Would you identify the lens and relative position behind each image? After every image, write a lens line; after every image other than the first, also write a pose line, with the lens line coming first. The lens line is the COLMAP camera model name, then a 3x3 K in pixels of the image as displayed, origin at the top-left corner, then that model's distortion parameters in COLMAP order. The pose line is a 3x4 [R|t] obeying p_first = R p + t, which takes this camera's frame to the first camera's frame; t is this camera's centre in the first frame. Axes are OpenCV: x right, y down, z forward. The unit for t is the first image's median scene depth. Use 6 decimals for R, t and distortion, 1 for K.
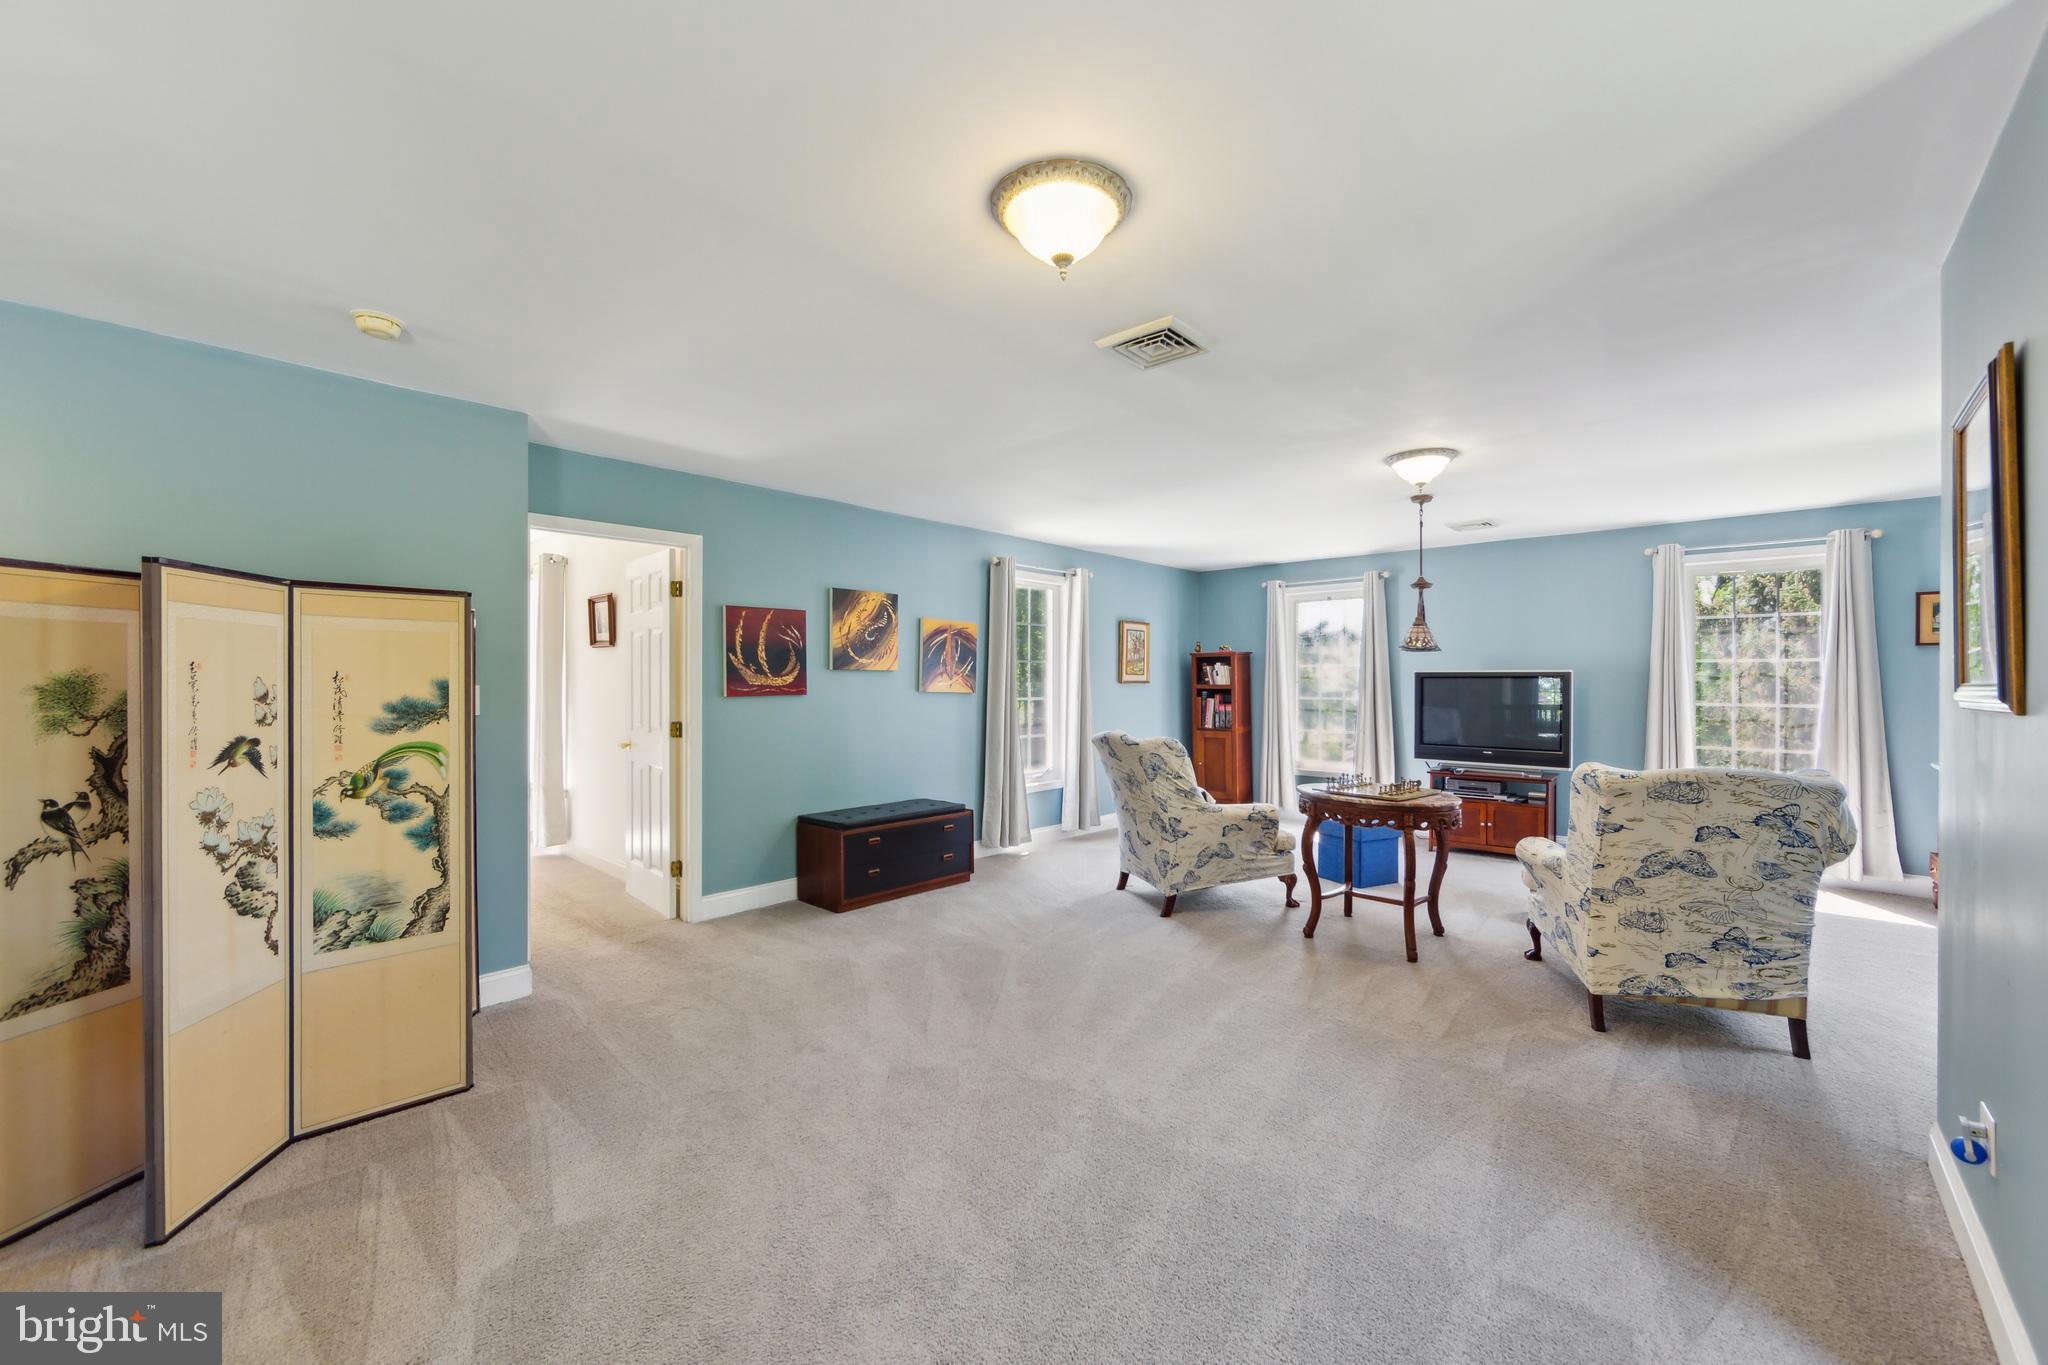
lens RADIAL K [[808.5, 0, 1013.7], [0, 808.5, 682.3], [0, 0, 1]] dist [0.000723, -0.002024]
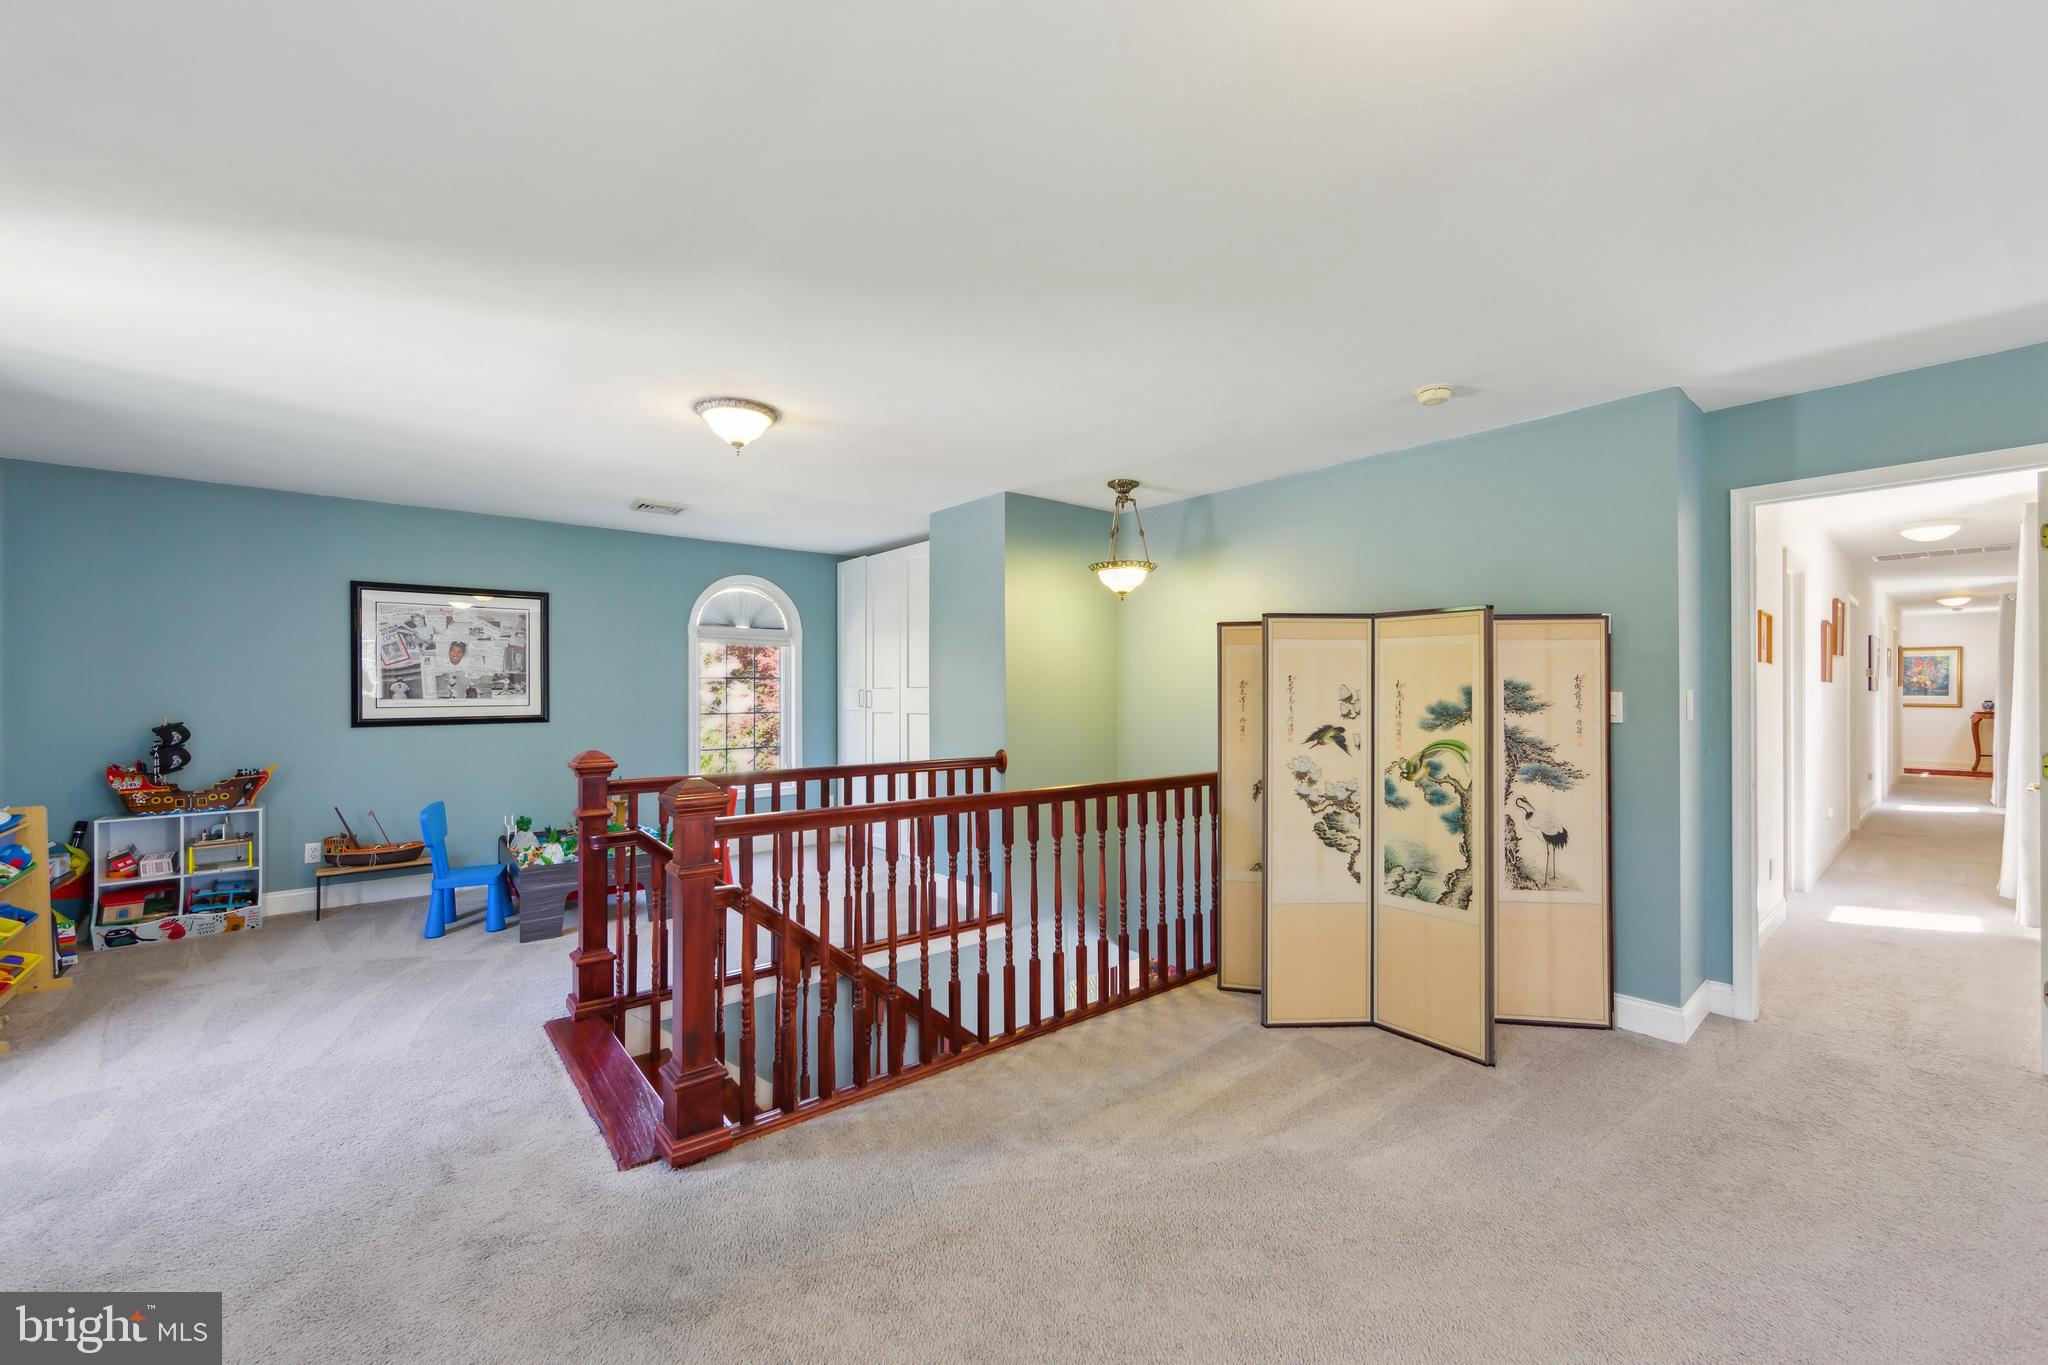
lens RADIAL K [[808.5, 0, 1032.8], [0, 808.5, 685.4], [0, 0, 1]] dist [0.000723, -0.002024]
pose [[-0.130424, -0.003481, -0.991452, 0.487073], [-0.000583, 0.999994, -0.003435, -0.000014], [0.991458, 0.000130, -0.130425, 0.550528]]
